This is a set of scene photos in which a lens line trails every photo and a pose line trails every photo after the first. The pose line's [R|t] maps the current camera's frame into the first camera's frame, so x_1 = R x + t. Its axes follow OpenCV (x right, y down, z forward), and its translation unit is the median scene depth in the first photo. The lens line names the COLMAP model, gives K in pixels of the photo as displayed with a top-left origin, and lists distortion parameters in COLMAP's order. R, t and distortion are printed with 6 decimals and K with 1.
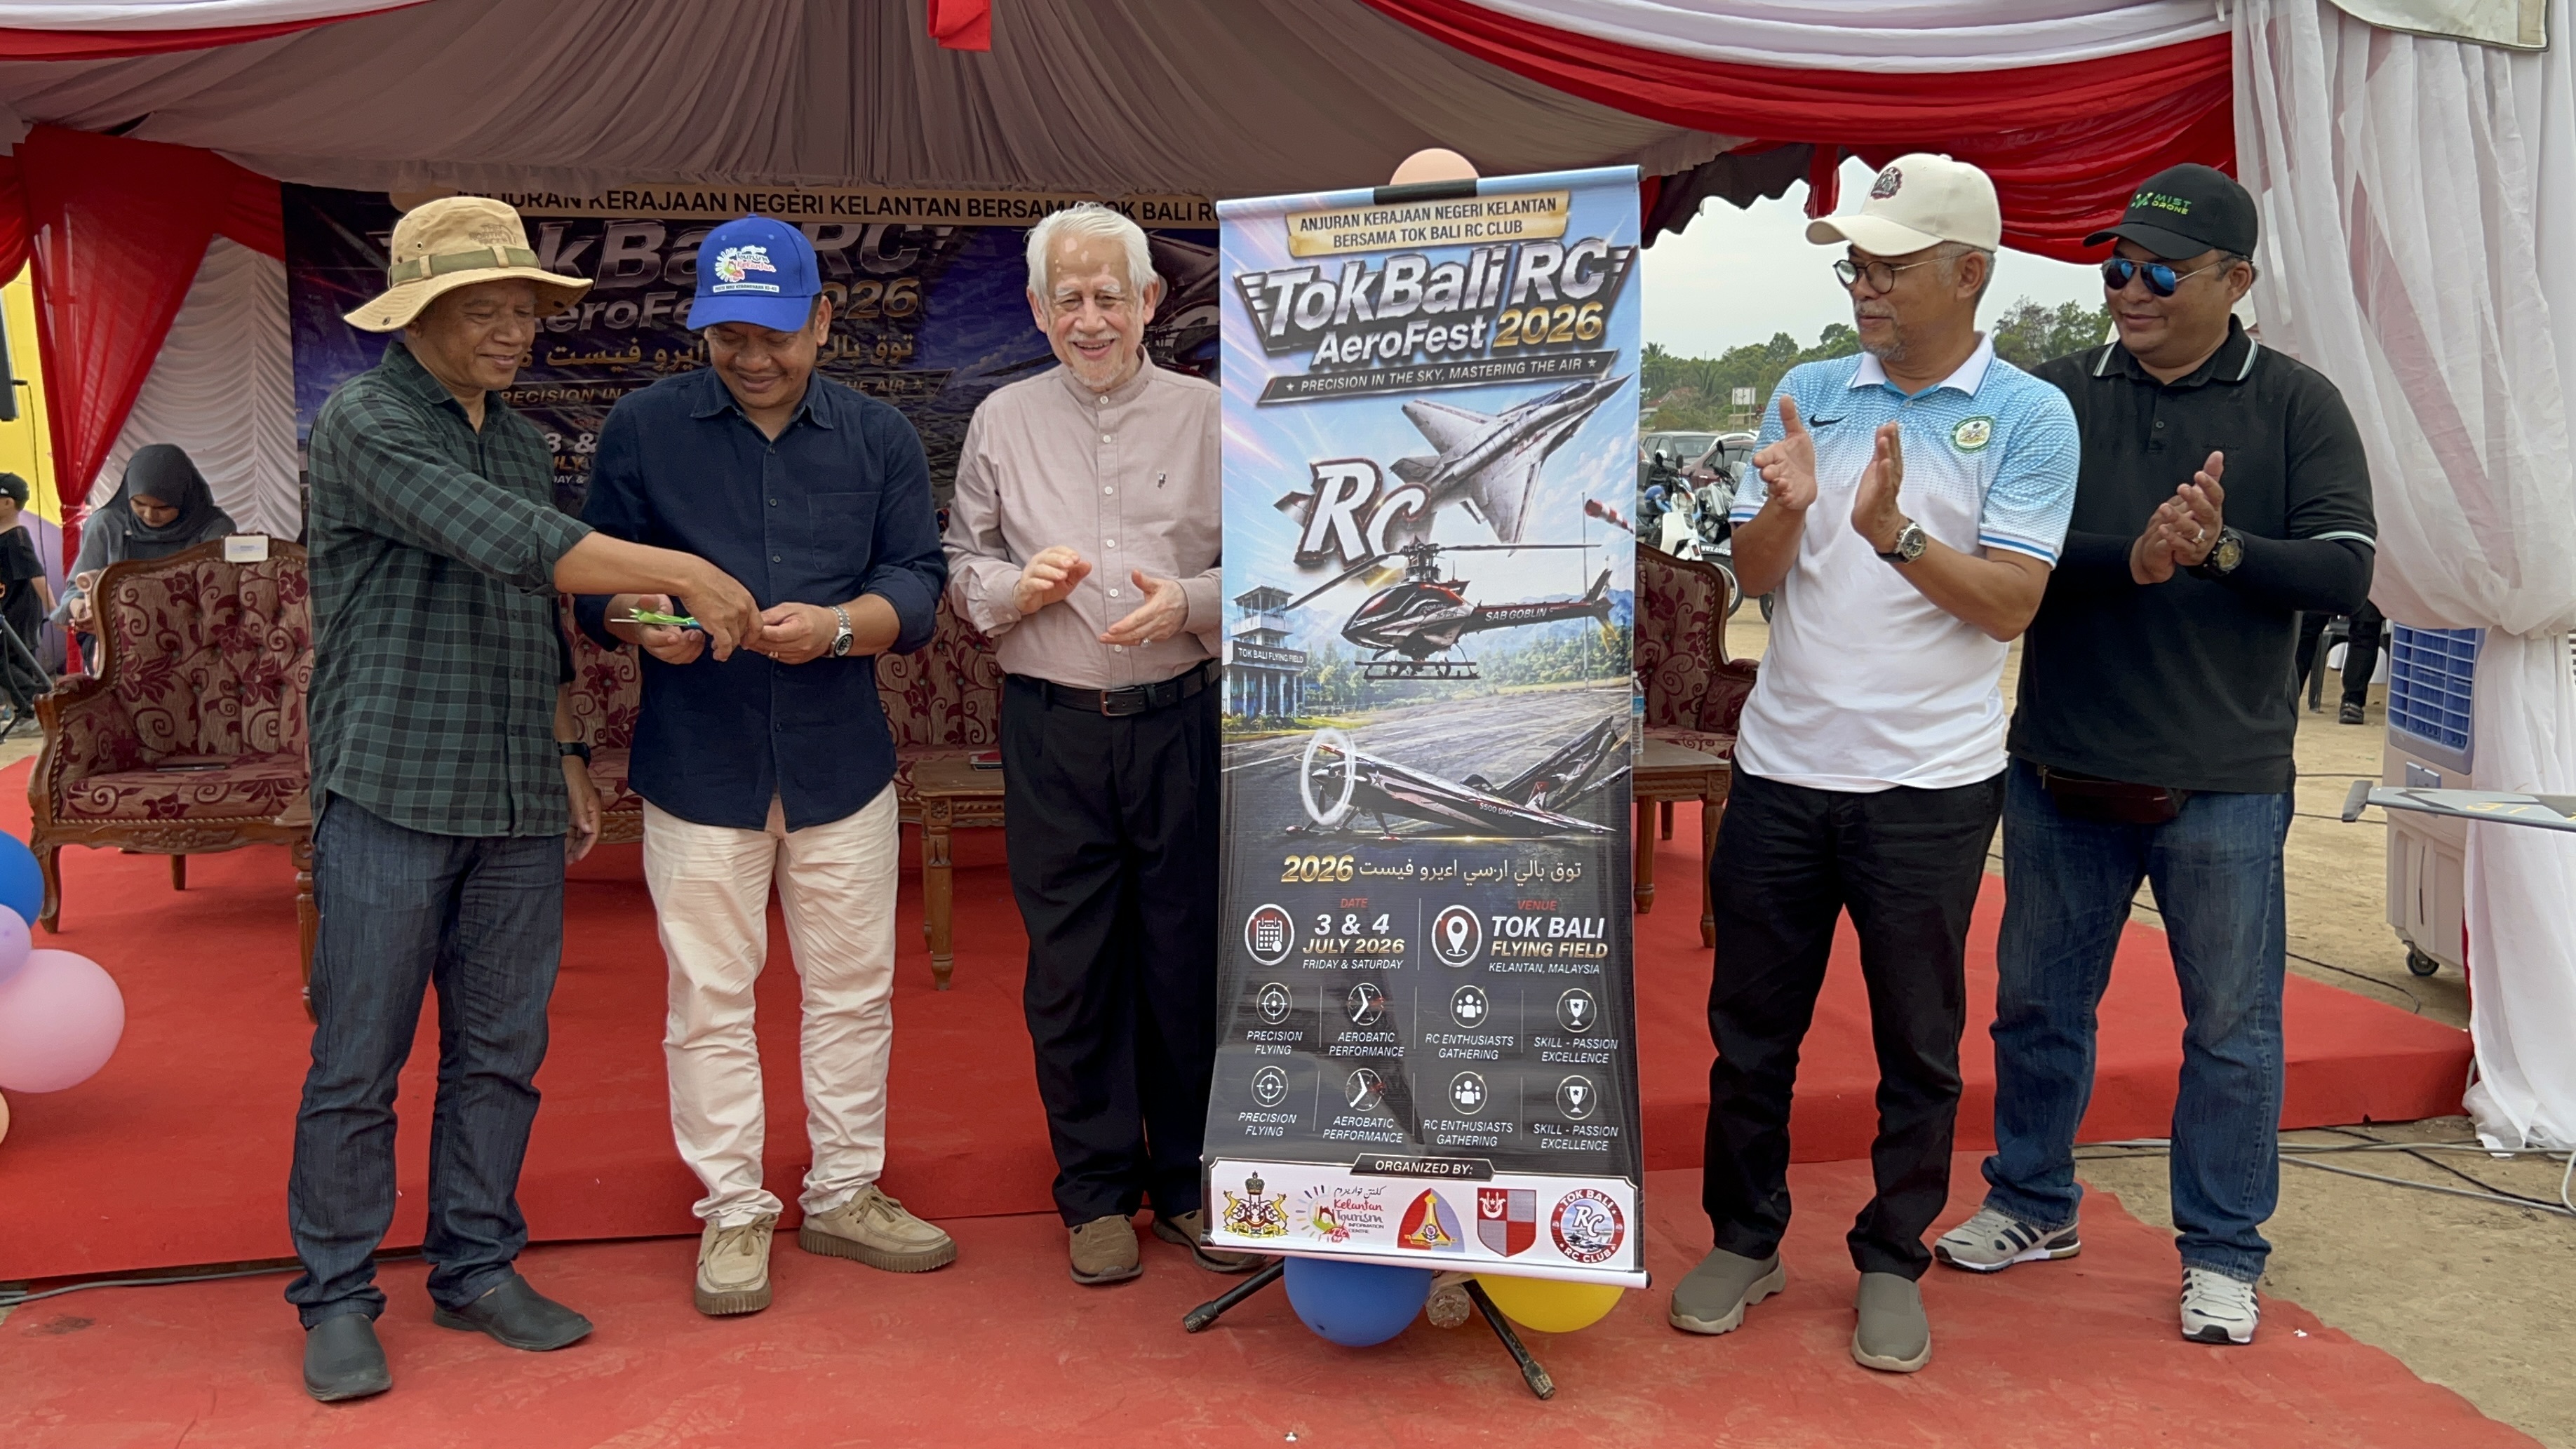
lens RADIAL K [[2335.4, 0, 1278.0], [0, 2335.4, 746.3], [0, 0, 1]] dist [0.090727, -0.158964]
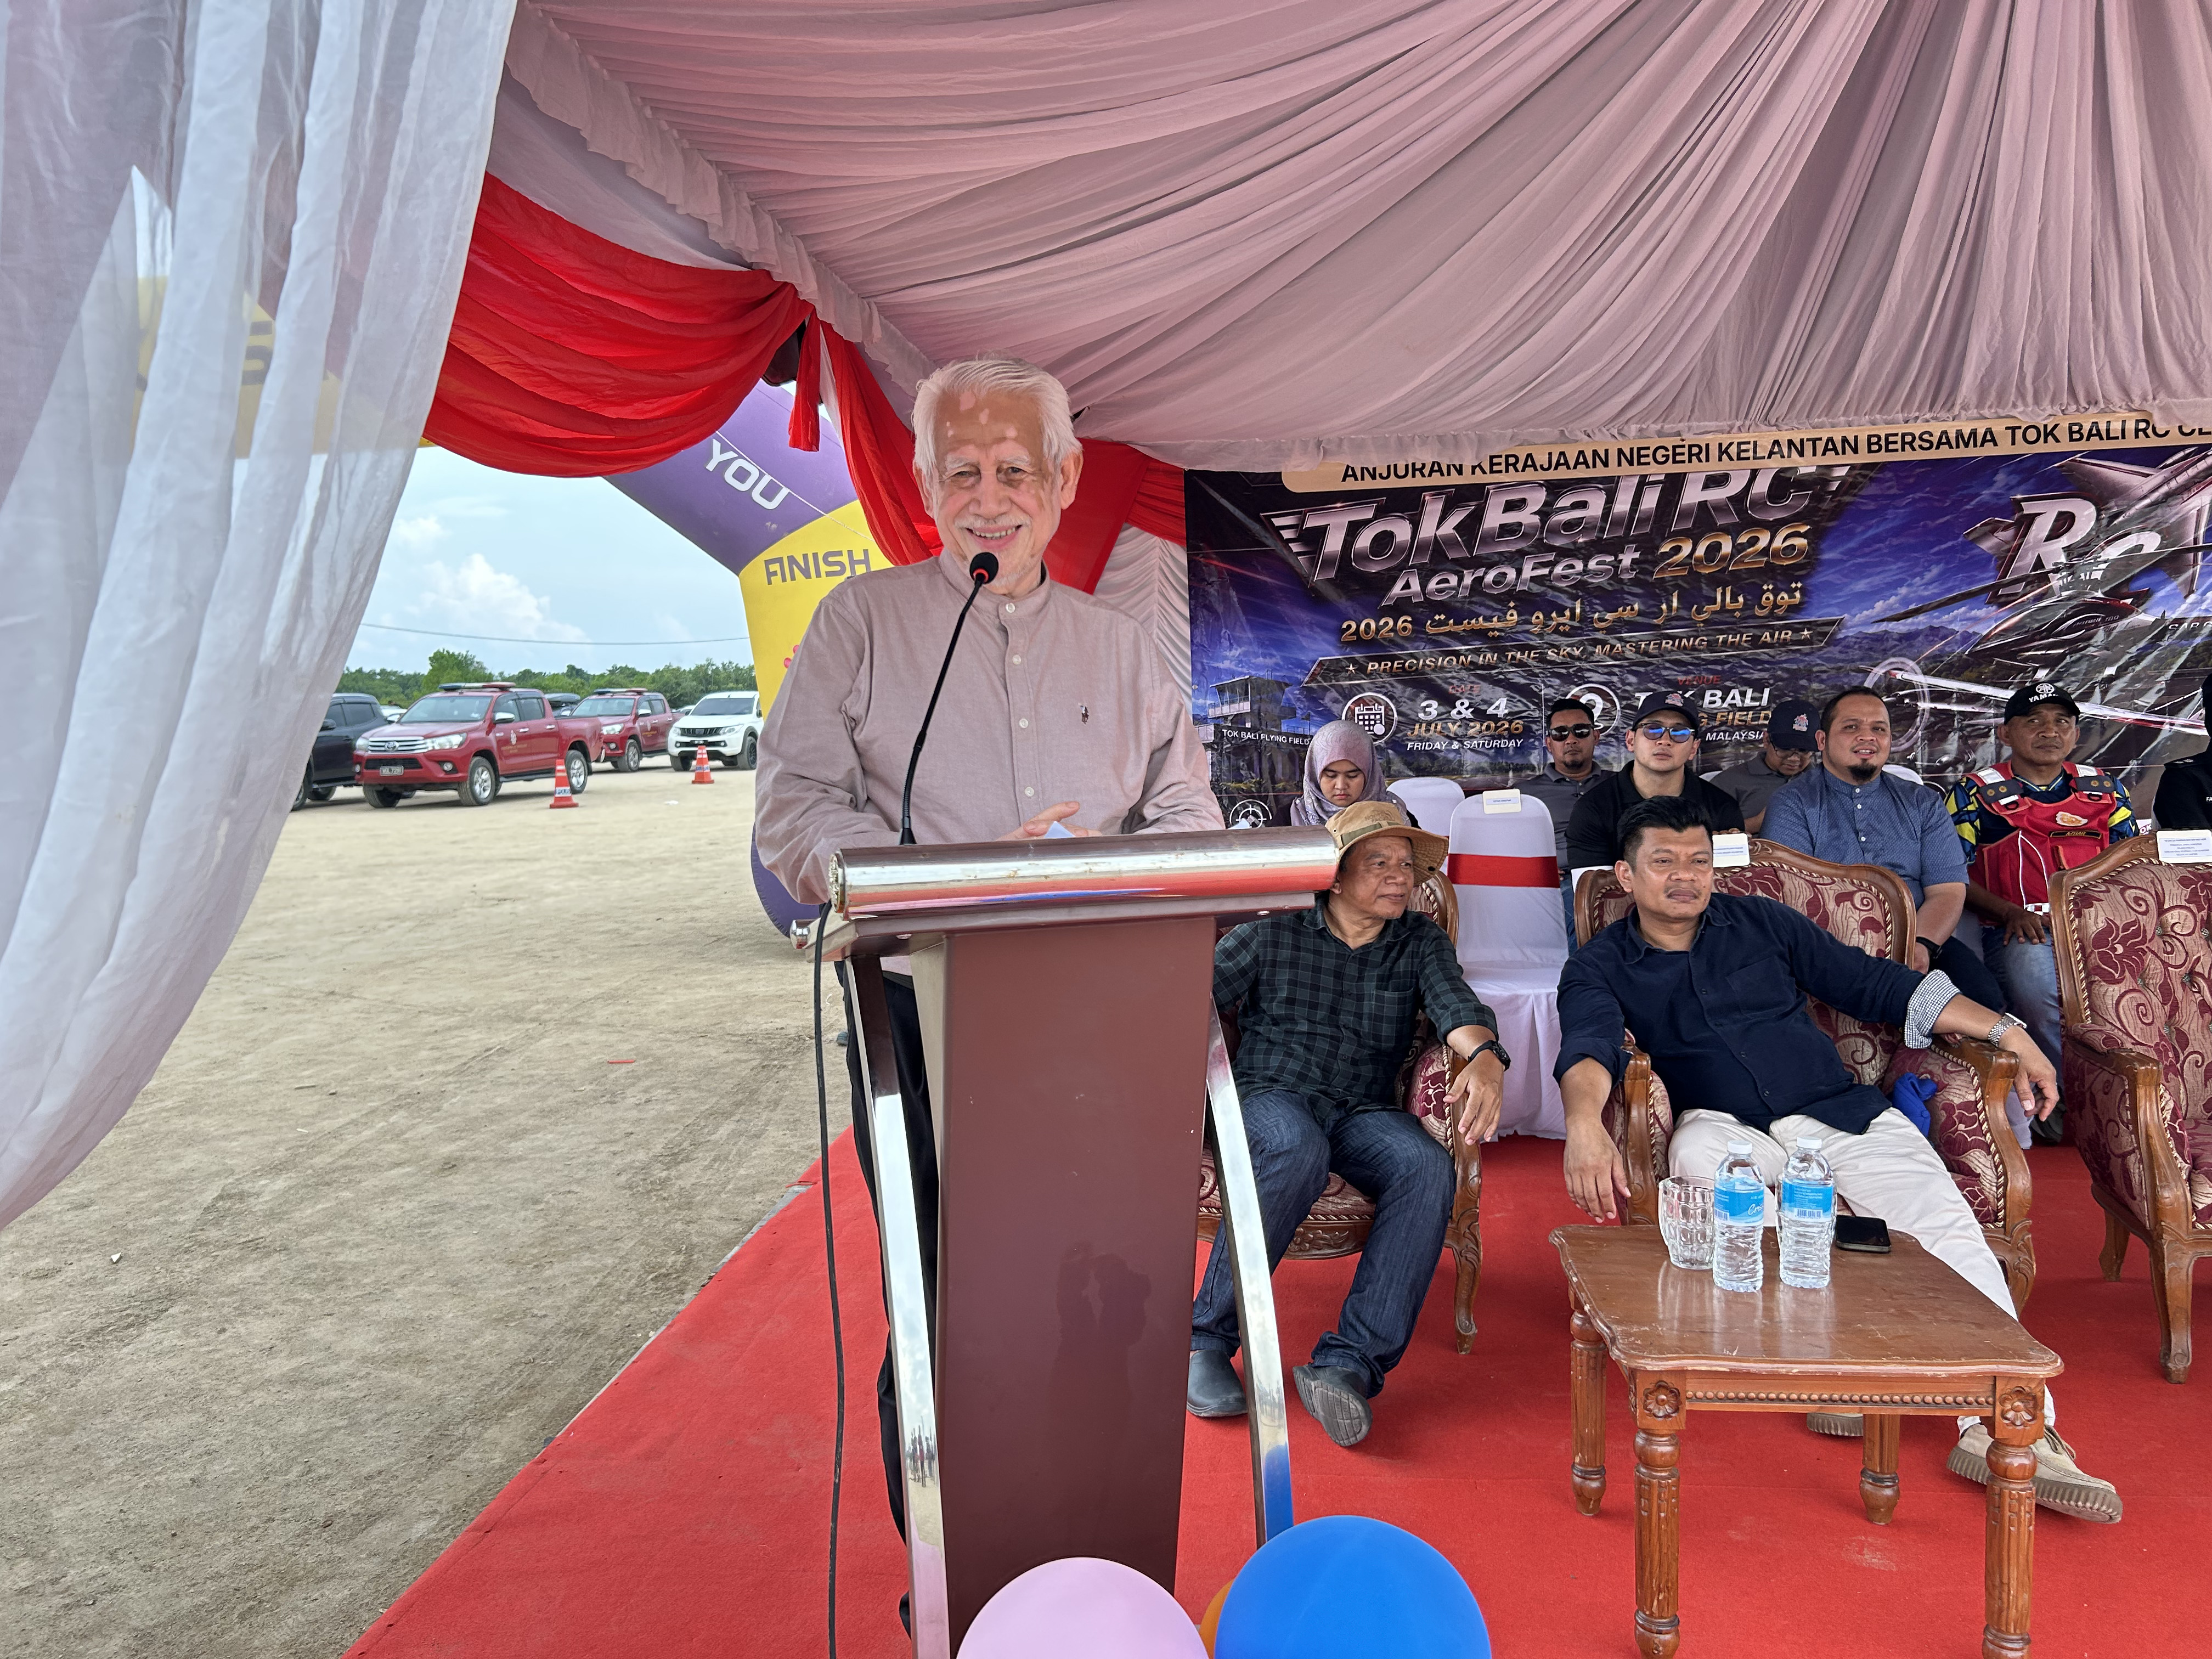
lens RADIAL K [[1683.4, 0, 1117.8], [0, 1683.4, 851.5], [0, 0, 1]] dist [0.049436, -0.059324]
pose [[0.953608, -0.004602, -0.301017, -0.225483], [-0.004451, 0.999558, -0.029381, -0.048248], [0.301019, 0.029358, 0.953166, 0.284212]]
